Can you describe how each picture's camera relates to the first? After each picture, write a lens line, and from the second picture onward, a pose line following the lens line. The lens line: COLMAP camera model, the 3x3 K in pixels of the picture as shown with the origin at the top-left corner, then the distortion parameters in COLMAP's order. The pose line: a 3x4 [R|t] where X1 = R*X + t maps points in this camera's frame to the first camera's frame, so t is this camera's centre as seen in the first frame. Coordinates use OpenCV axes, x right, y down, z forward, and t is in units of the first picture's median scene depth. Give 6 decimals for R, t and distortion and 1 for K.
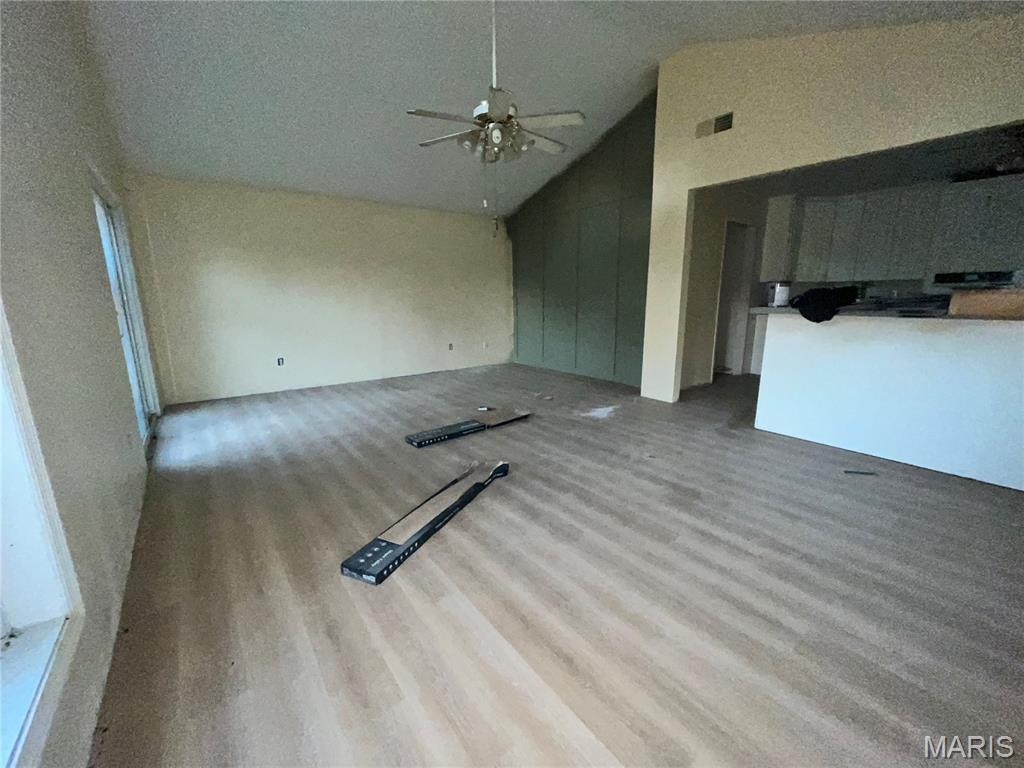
lens RADIAL K [[419.4, 0, 512.0], [0, 419.4, 384.0], [0, 0, 1]] dist [-0.000570, -0.000076]
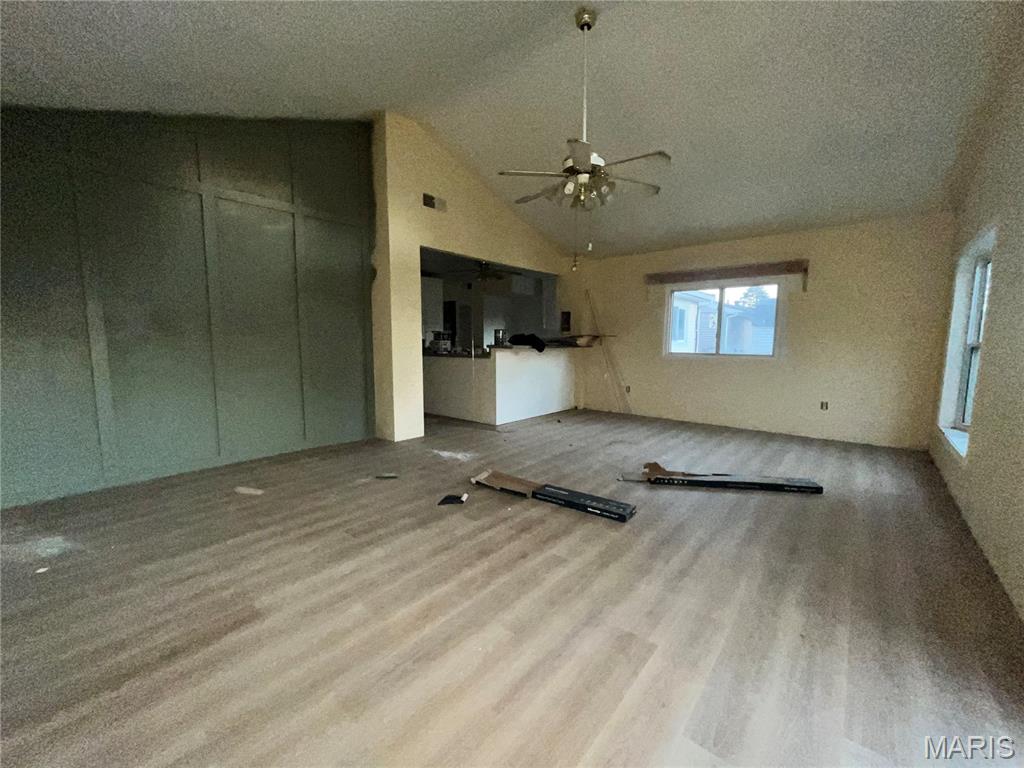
lens RADIAL K [[419.4, 0, 512.0], [0, 419.4, 384.0], [0, 0, 1]] dist [-0.000570, -0.000076]
pose [[-0.219593, -0.099068, 0.970549, -0.800981], [0.198894, 0.969391, 0.143951, -0.223530], [-0.955102, 0.224647, -0.193167, 1.117976]]
